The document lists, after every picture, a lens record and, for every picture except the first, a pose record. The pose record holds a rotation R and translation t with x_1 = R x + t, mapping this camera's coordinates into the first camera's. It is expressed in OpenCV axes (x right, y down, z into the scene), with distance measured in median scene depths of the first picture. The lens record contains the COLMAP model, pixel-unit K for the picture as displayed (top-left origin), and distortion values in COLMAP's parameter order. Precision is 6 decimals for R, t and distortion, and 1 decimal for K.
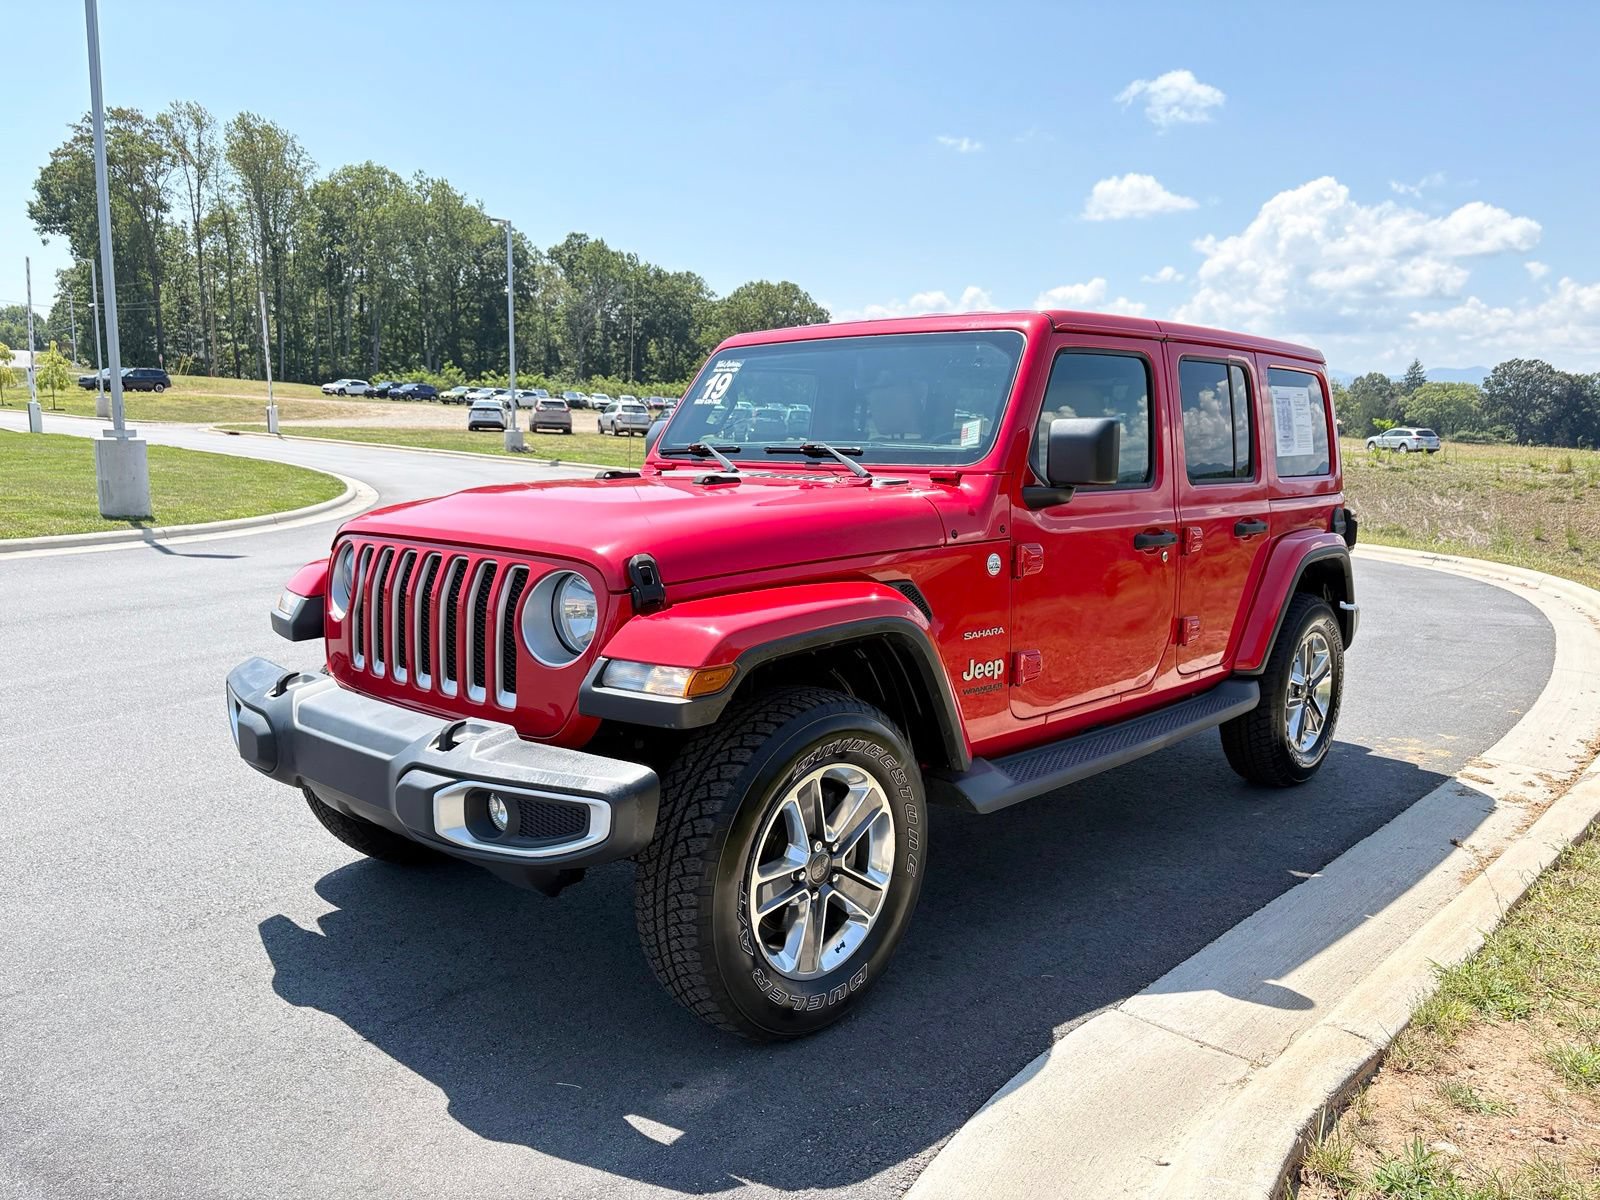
lens RADIAL K [[1204.5, 0, 798.9], [0, 1204.5, 597.9], [0, 0, 1]] dist [0.043660, -0.049115]
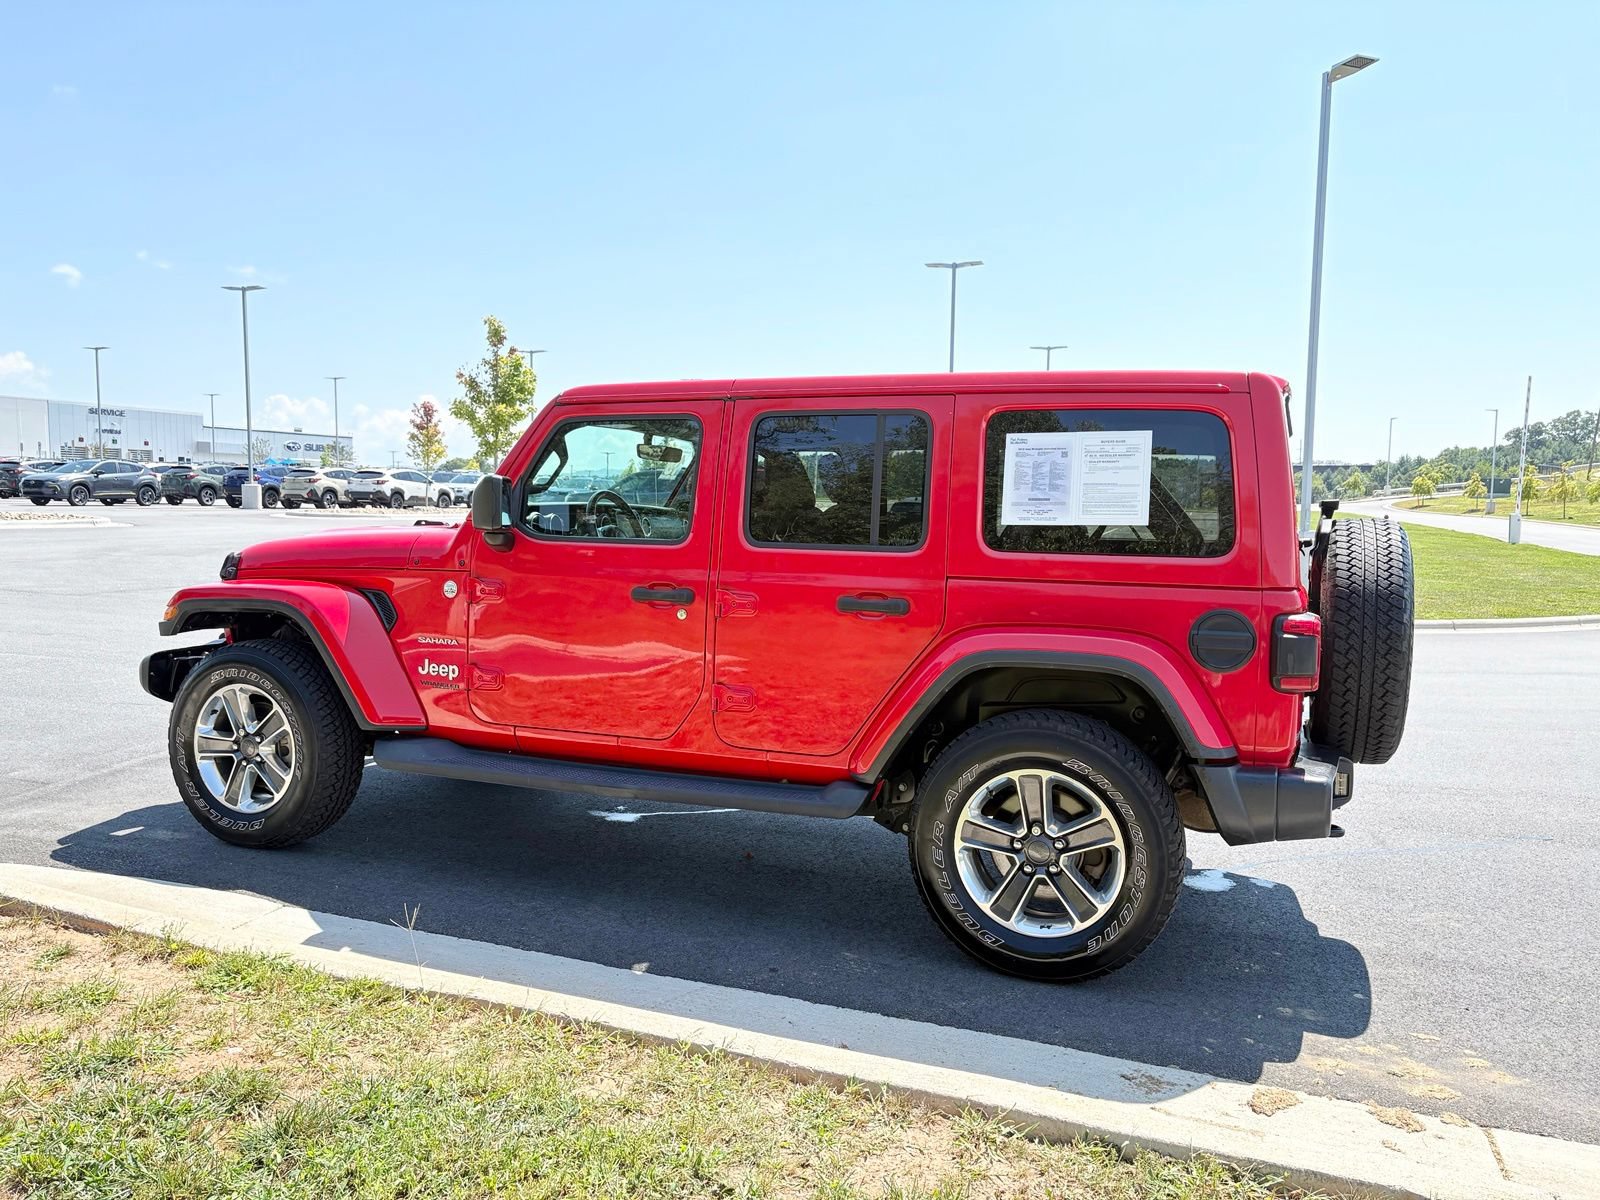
lens RADIAL K [[1204.5, 0, 801.4], [0, 1204.5, 597.6], [0, 0, 1]] dist [0.043660, -0.049115]
pose [[0.371012, 0.057776, -0.926829, 1.521878], [-0.145018, 0.989422, 0.003626, -0.079663], [0.917235, 0.133062, 0.375466, 0.870528]]
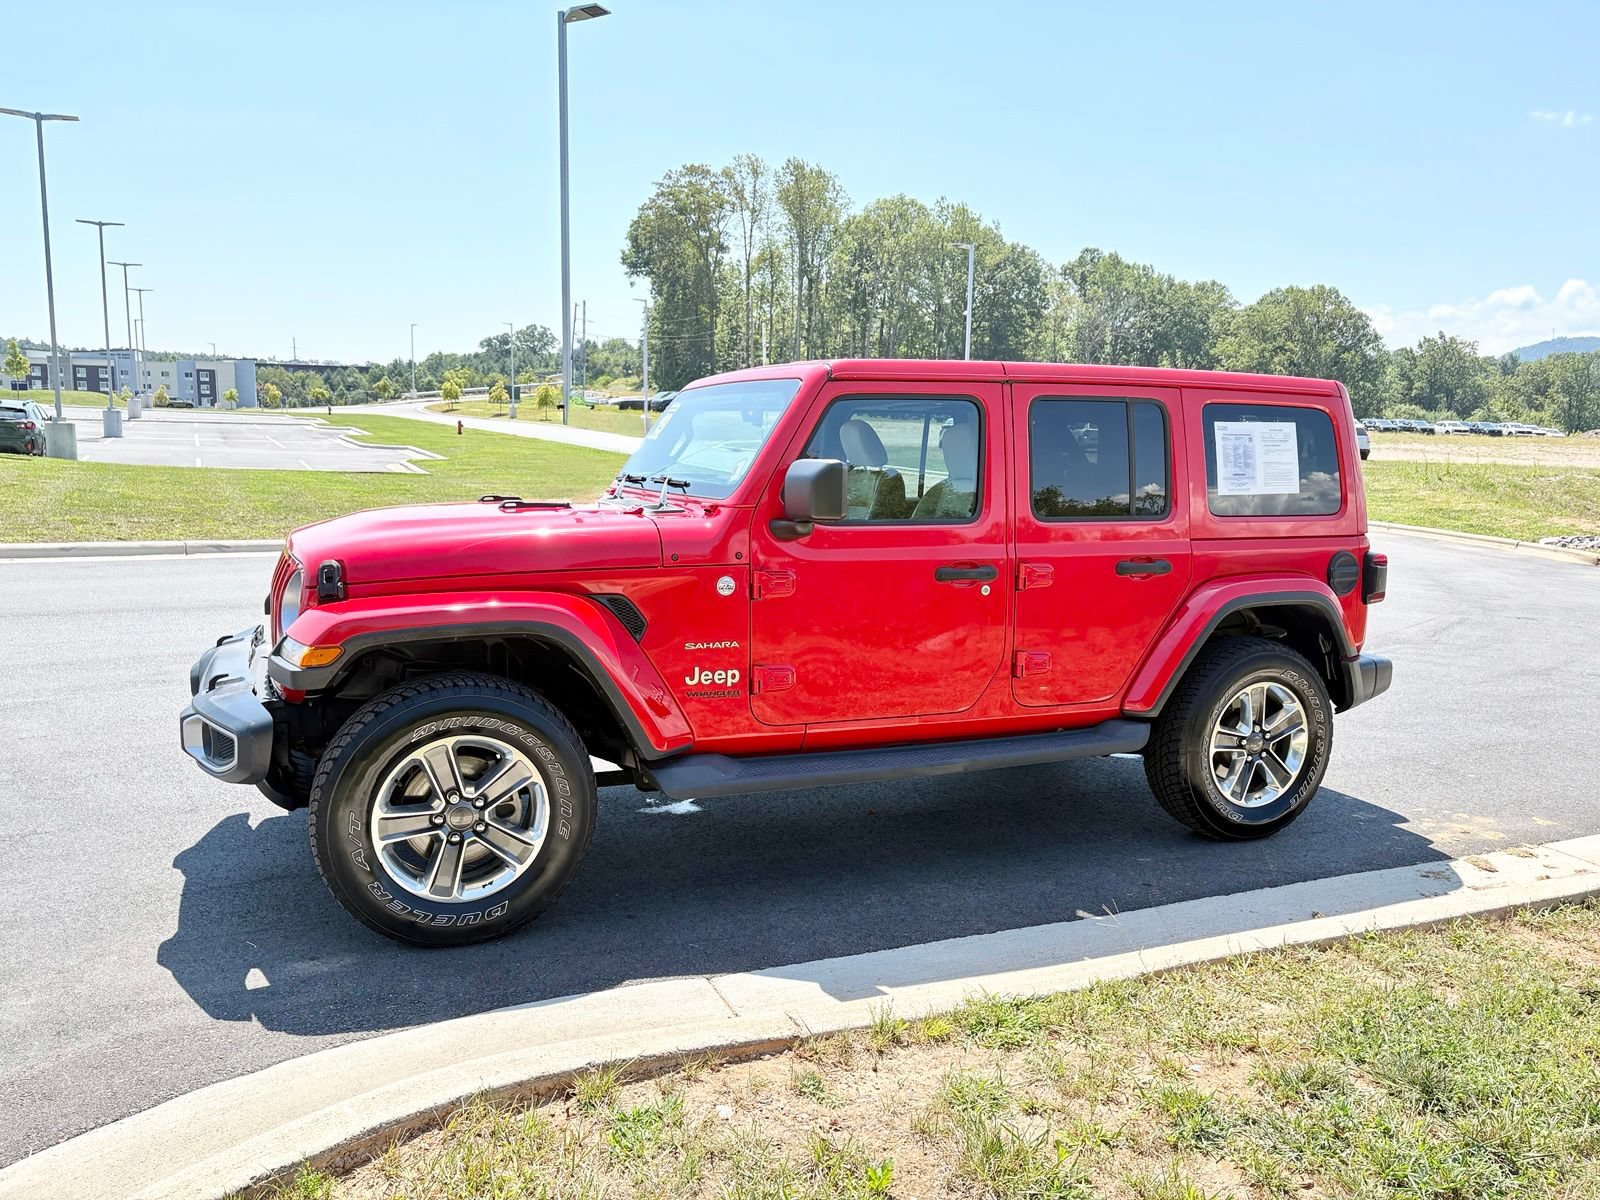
lens RADIAL K [[1204.5, 0, 799.6], [0, 1204.5, 593.7], [0, 0, 1]] dist [0.043660, -0.049115]
pose [[0.915185, 0.055993, -0.399126, 0.689842], [-0.062233, 0.998058, -0.002680, -0.021988], [0.398200, 0.027291, 0.916892, -0.017838]]
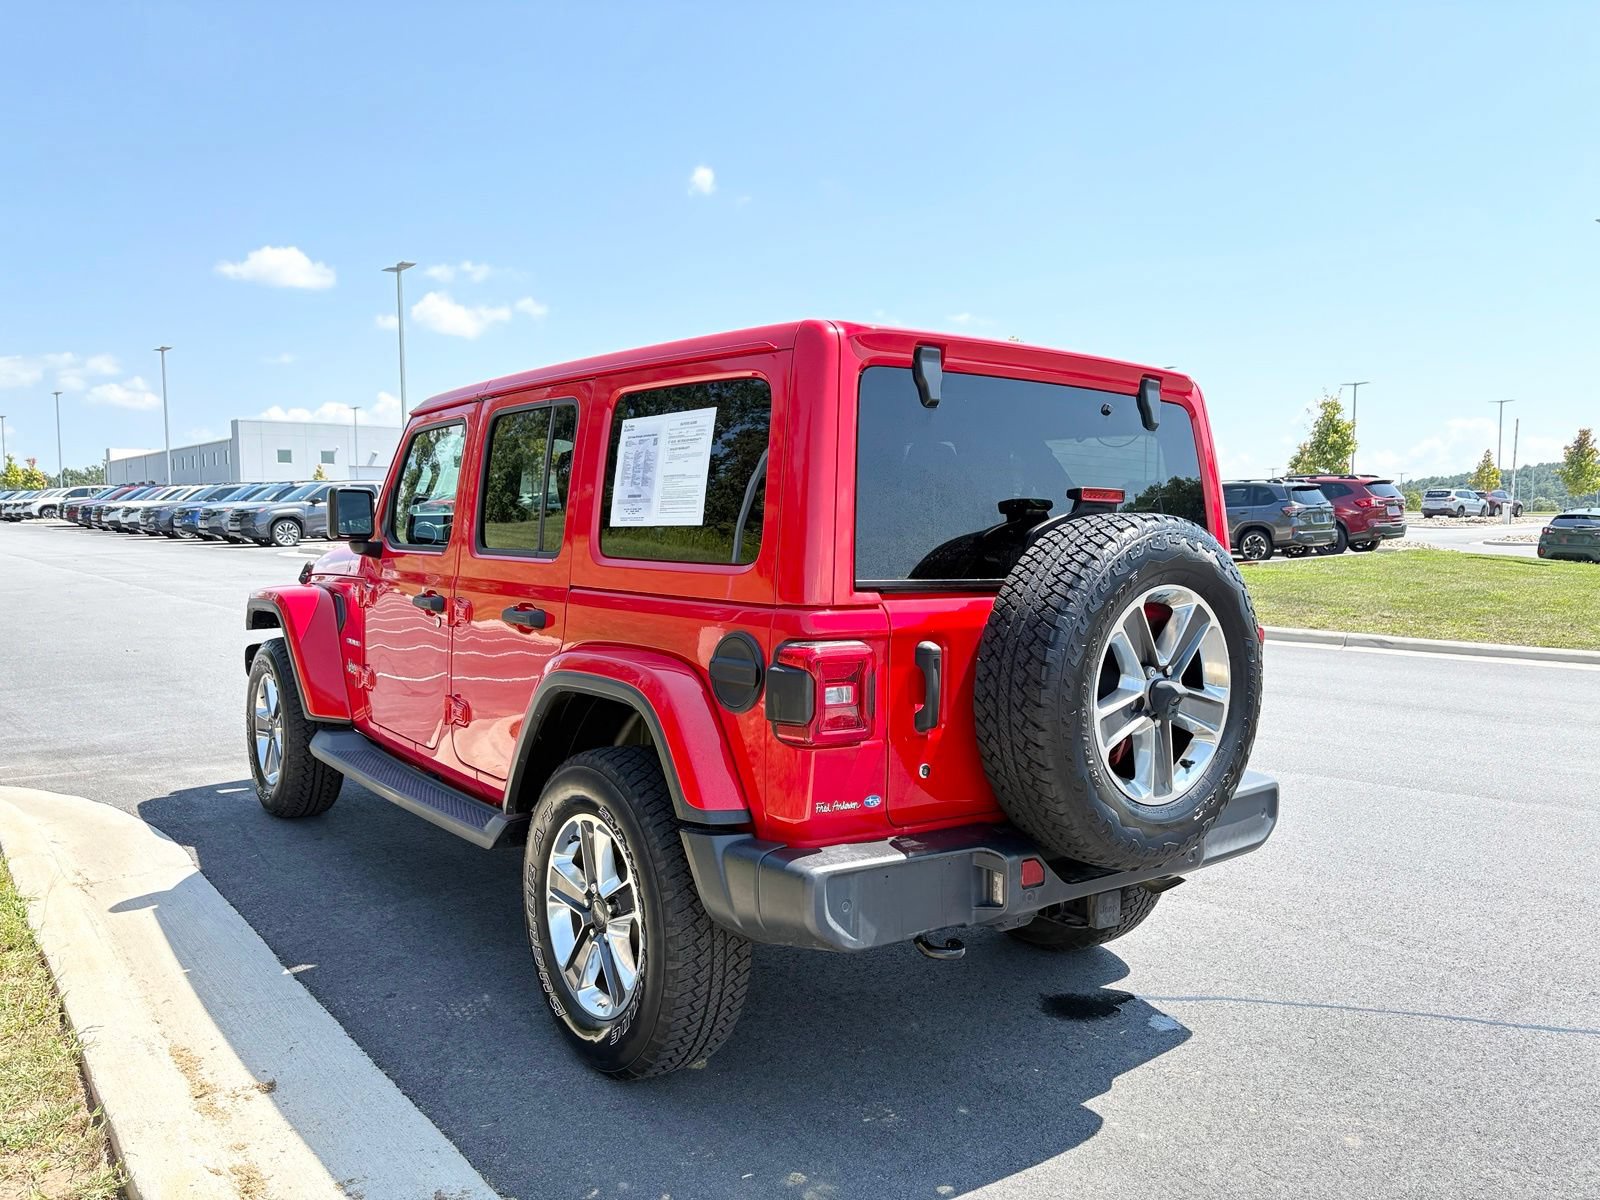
lens RADIAL K [[1204.5, 0, 793.6], [0, 1204.5, 592.6], [0, 0, 1]] dist [0.043660, -0.049115]
pose [[-0.174304, 0.037933, -0.983961, 1.474192], [-0.149417, 0.986668, 0.064506, -0.199279], [0.973290, 0.158265, -0.166312, 1.746472]]
